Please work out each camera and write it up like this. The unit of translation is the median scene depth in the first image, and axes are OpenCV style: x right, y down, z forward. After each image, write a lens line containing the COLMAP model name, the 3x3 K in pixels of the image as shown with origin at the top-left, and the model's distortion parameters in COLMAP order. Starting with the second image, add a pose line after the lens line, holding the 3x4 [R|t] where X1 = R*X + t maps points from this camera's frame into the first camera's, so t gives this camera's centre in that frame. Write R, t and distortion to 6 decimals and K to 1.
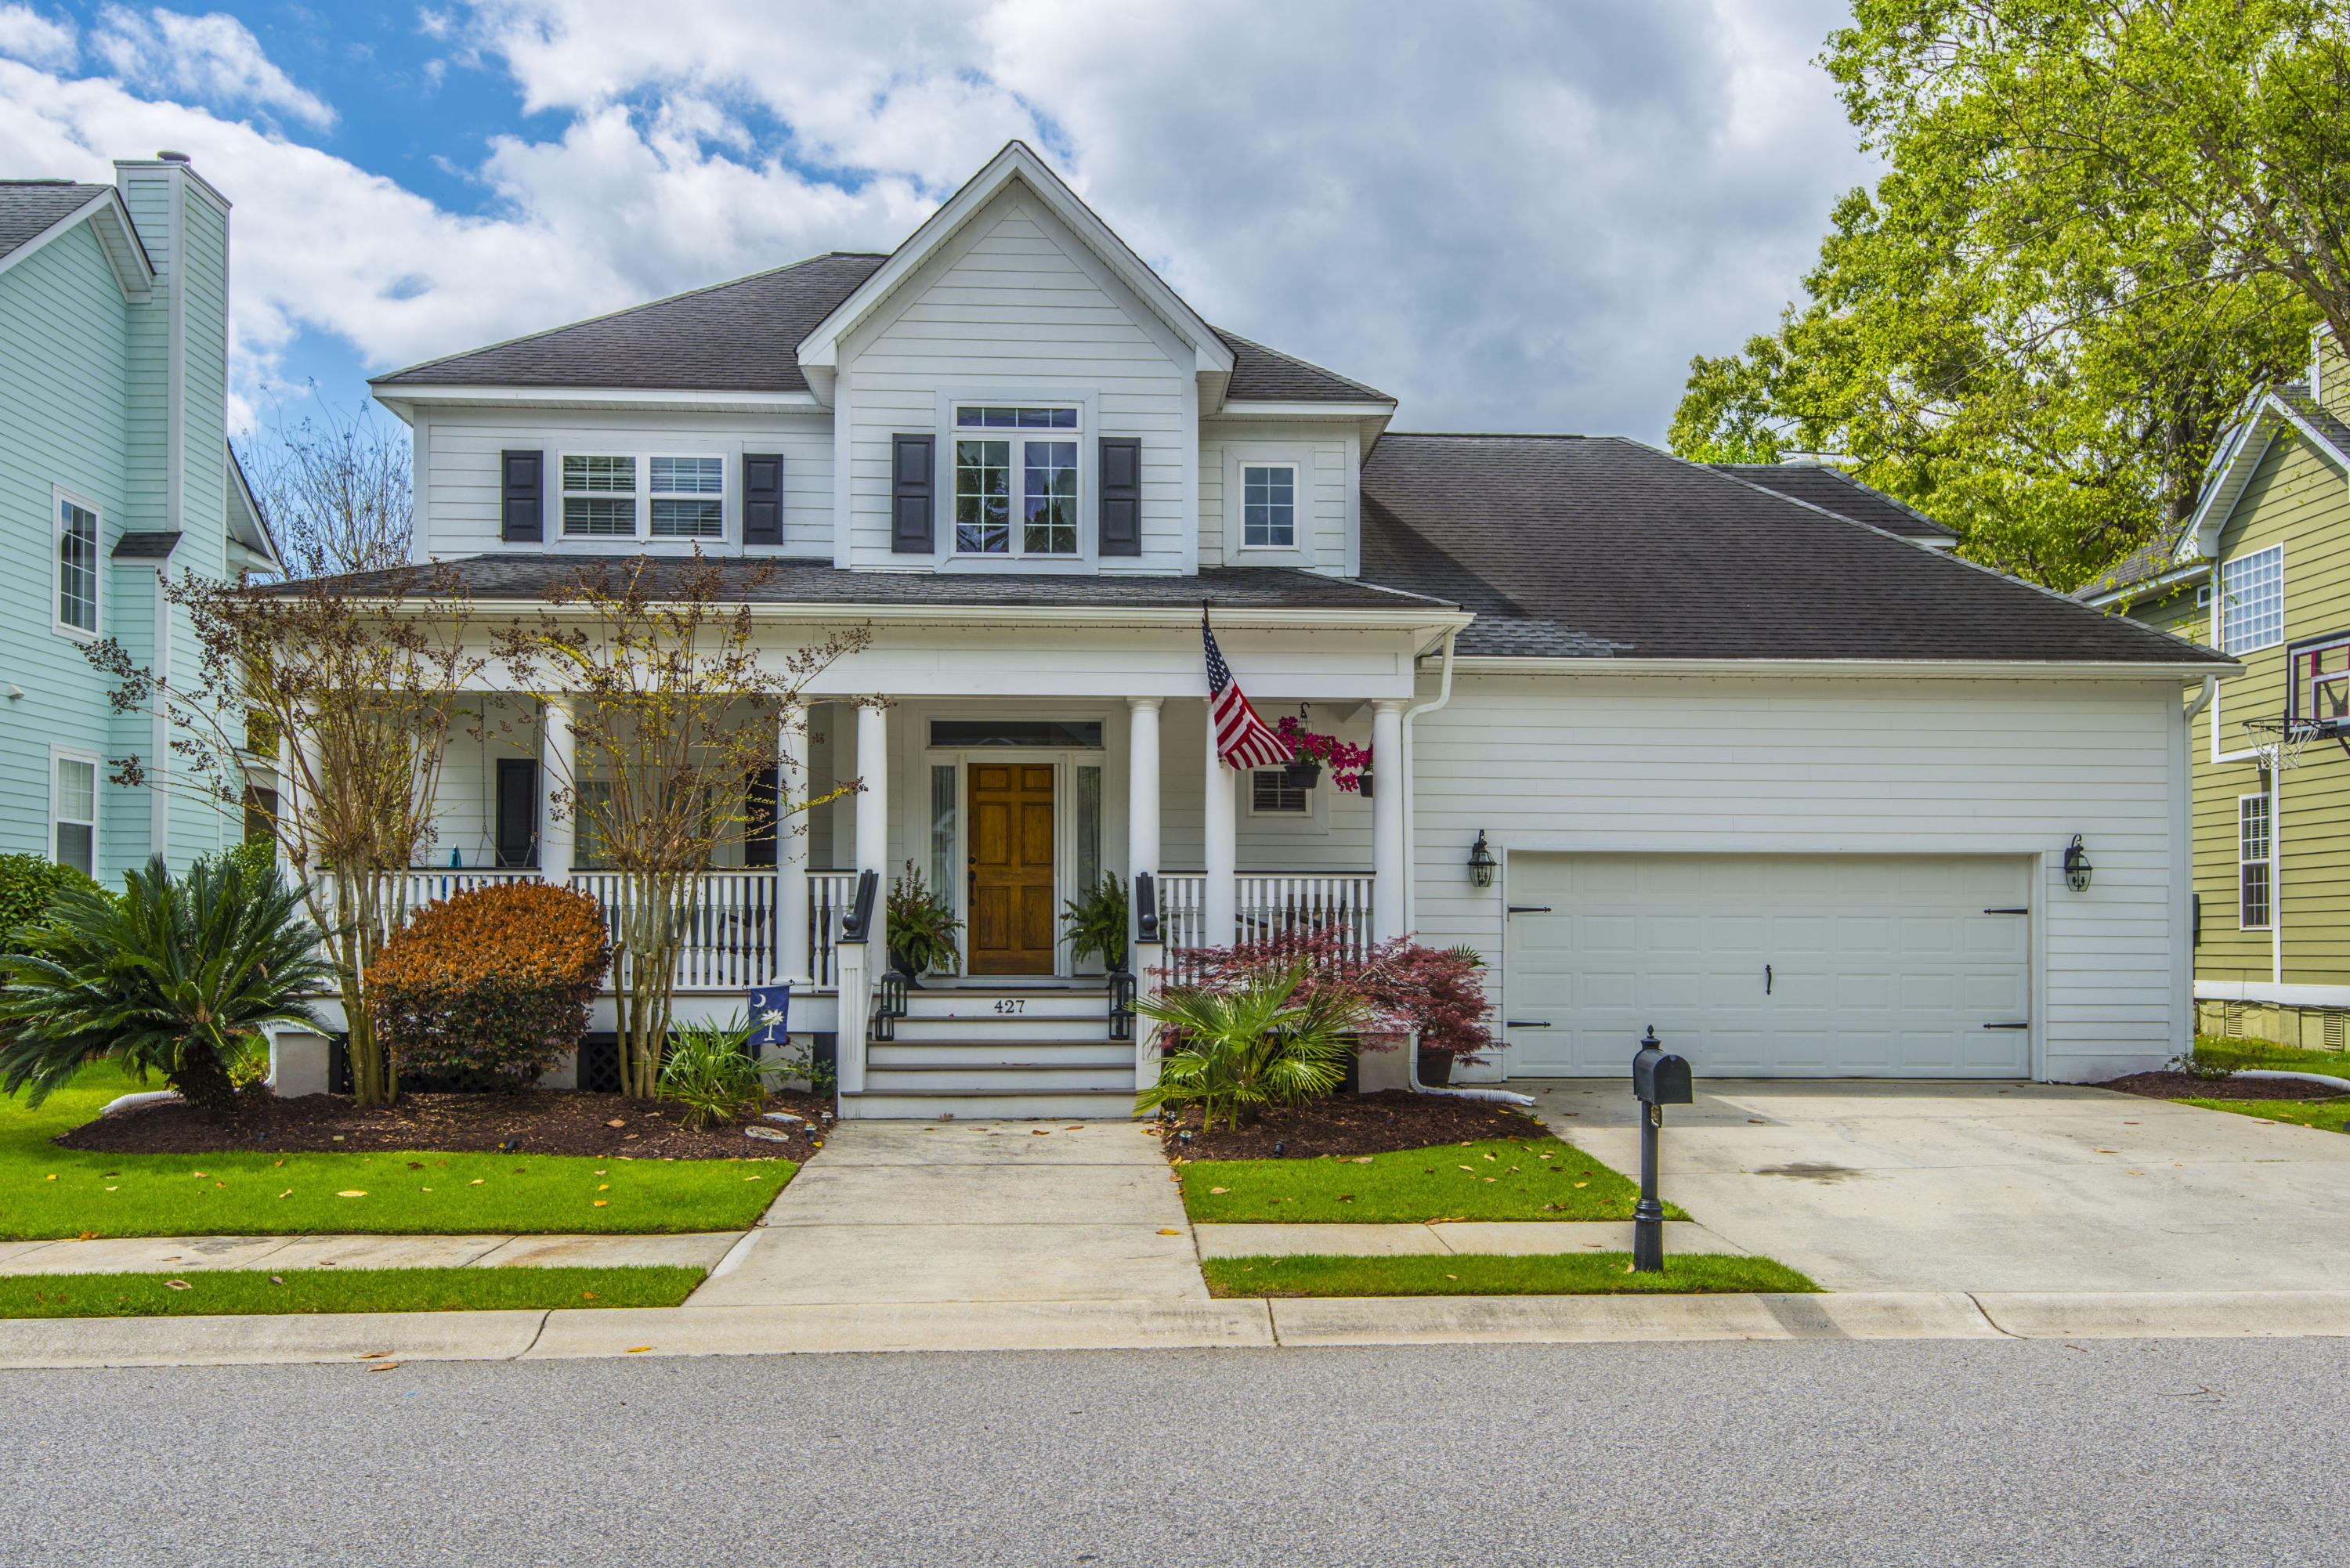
lens RADIAL K [[1910.3, 0, 1200.2], [0, 1910.3, 914.2], [0, 0, 1]] dist [0.000508, 0.001343]
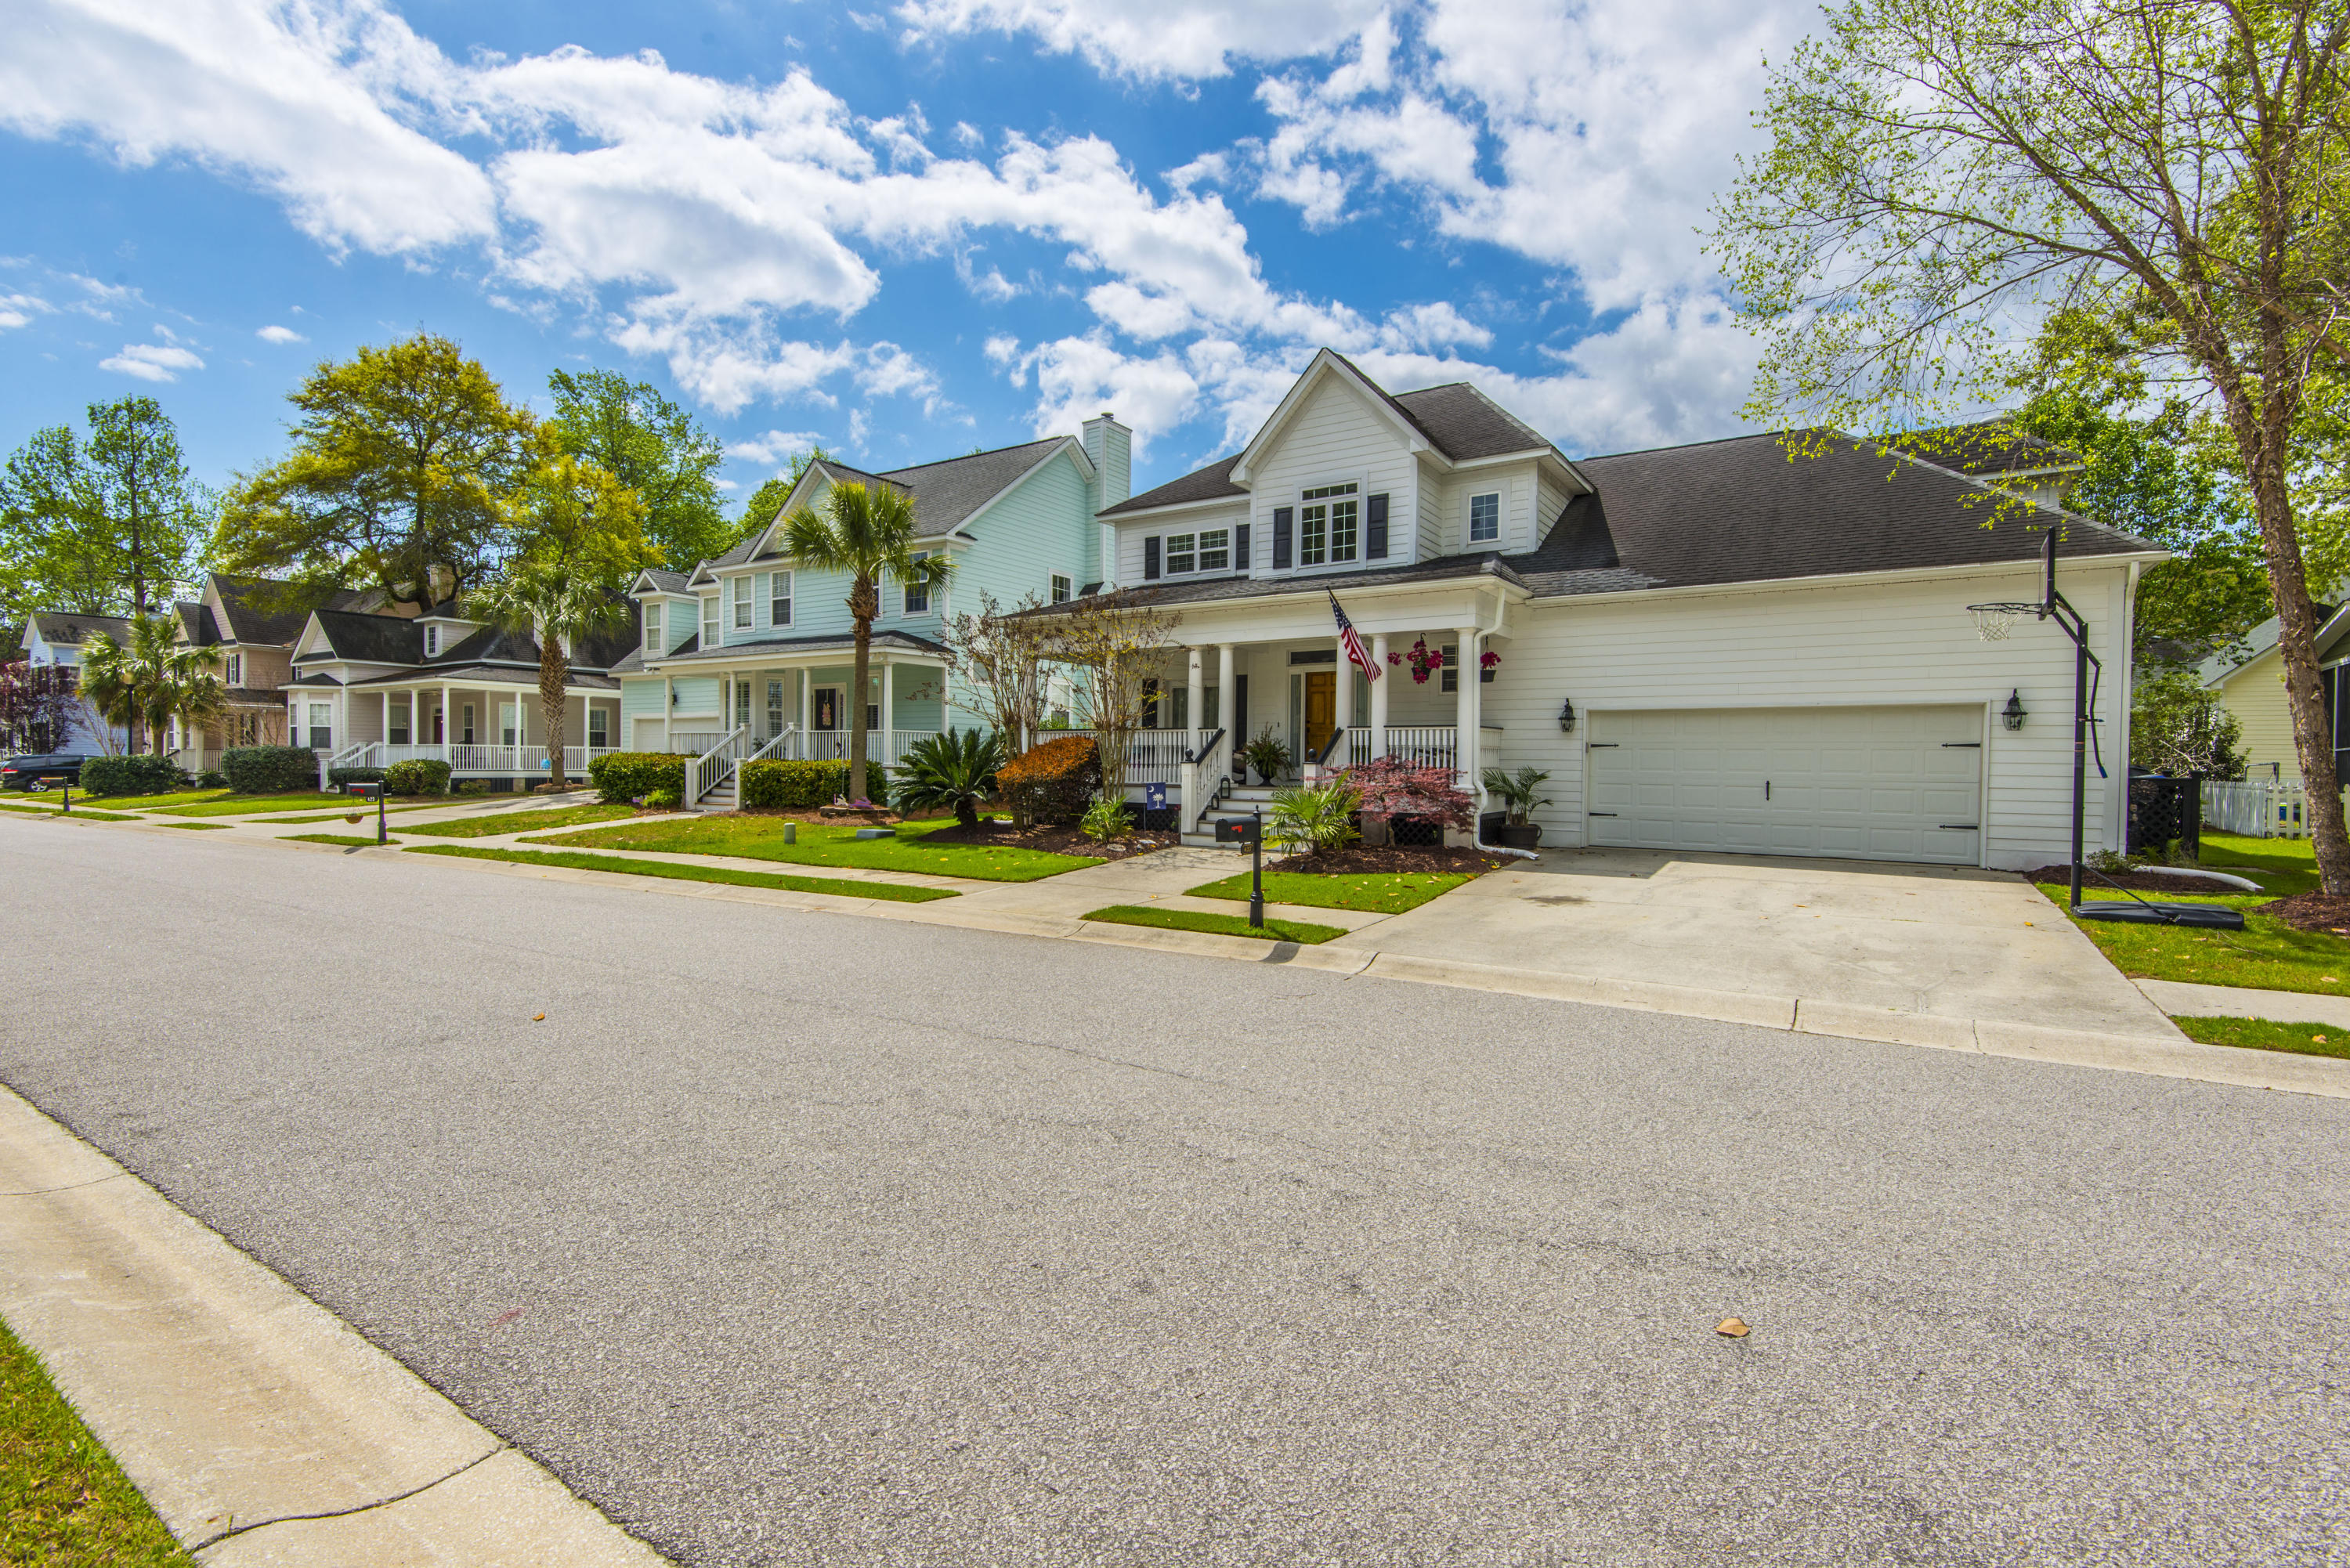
lens RADIAL K [[1076.9, 0, 1173.5], [0, 1076.9, 780.8], [0, 0, 1]] dist [-0.000796, -0.000299]
pose [[0.799654, 0.014927, -0.600276, 0.436497], [0.002063, 0.999617, 0.027606, 0.001537], [0.600458, -0.023314, 0.799317, 0.028443]]
